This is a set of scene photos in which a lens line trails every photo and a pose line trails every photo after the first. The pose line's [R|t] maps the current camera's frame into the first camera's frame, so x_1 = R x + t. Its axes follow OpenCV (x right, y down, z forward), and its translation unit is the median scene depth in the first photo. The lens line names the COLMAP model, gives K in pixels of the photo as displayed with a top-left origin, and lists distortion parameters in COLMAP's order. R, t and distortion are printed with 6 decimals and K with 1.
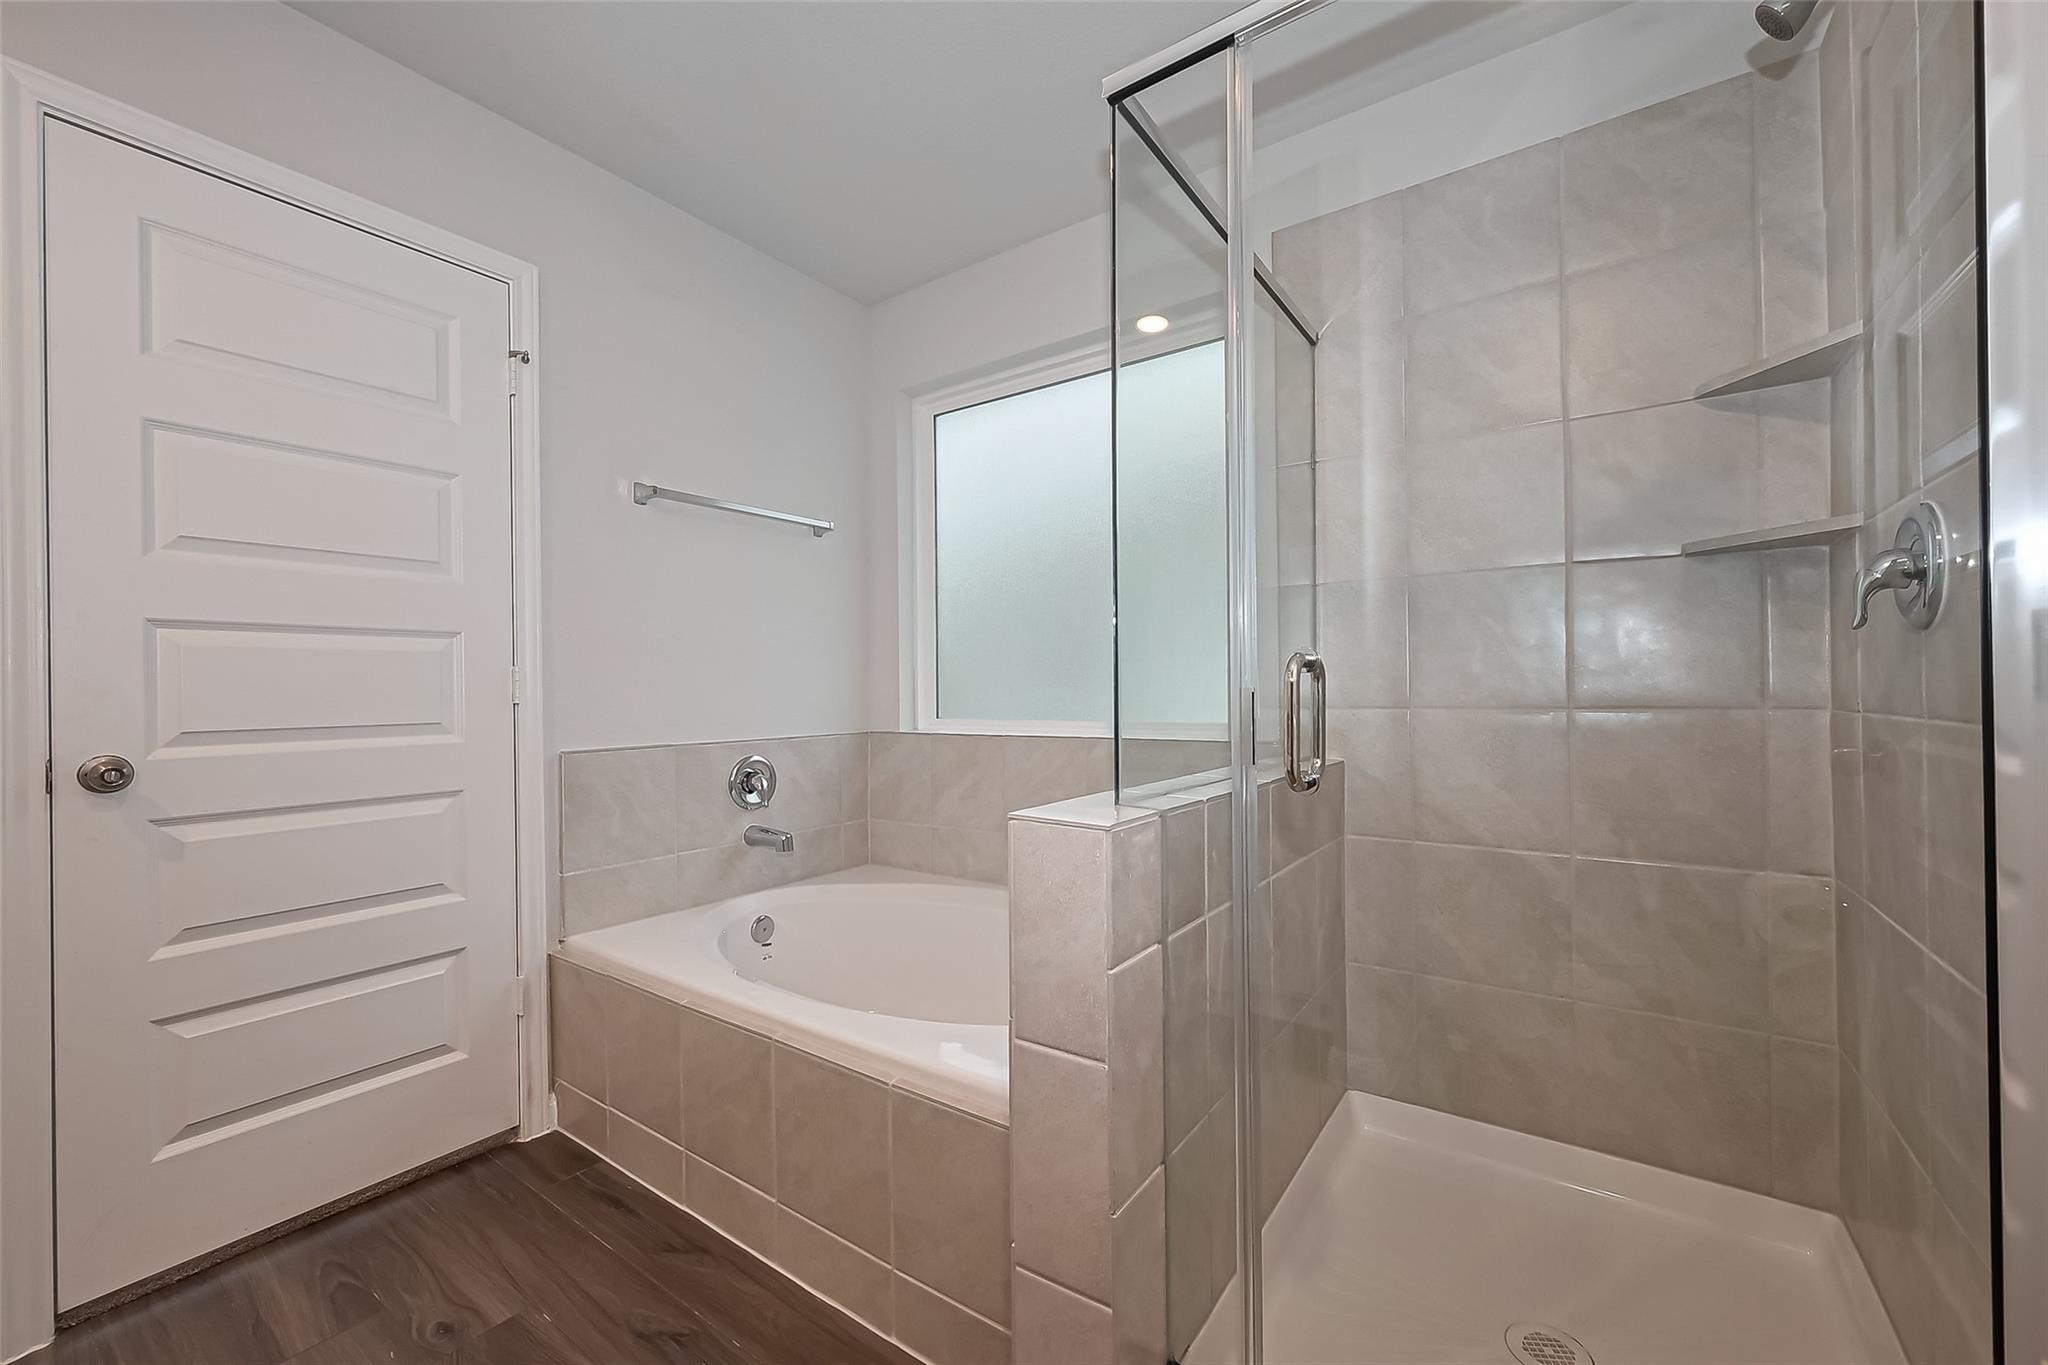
lens RADIAL K [[805.8, 0, 1019.8], [0, 805.8, 685.9], [0, 0, 1]] dist [0.000083, 0.000300]
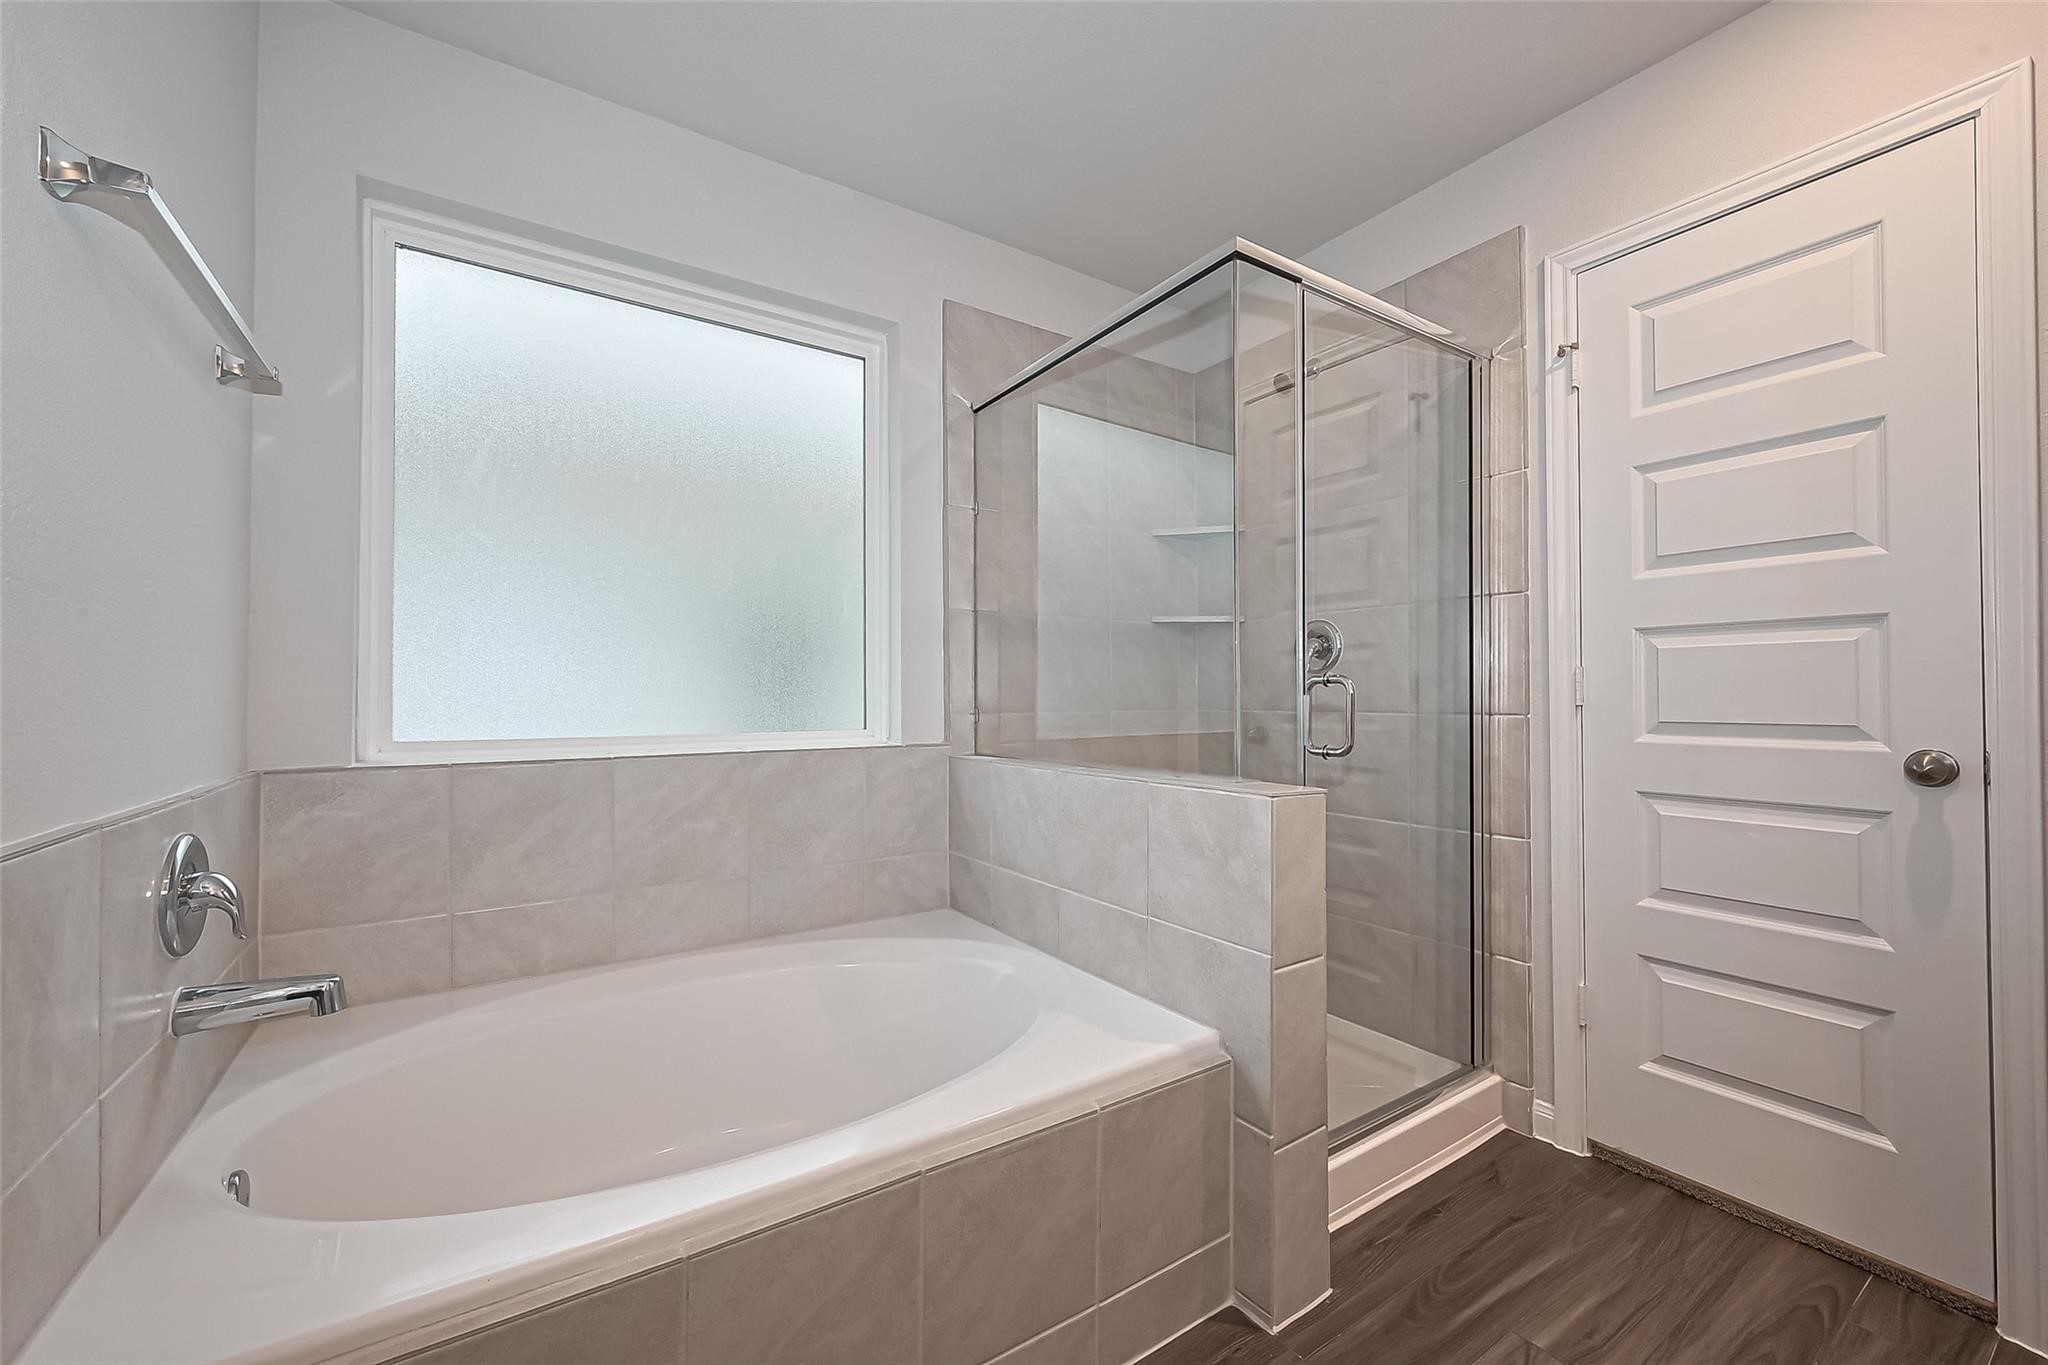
lens RADIAL K [[805.8, 0, 1019.8], [0, 805.8, 685.9], [0, 0, 1]] dist [0.000083, 0.000300]
pose [[0.360752, 0.022979, 0.932379, -0.745783], [-0.007916, 0.999736, -0.021576, 0.012242], [-0.932628, 0.000403, 0.360839, 0.510354]]
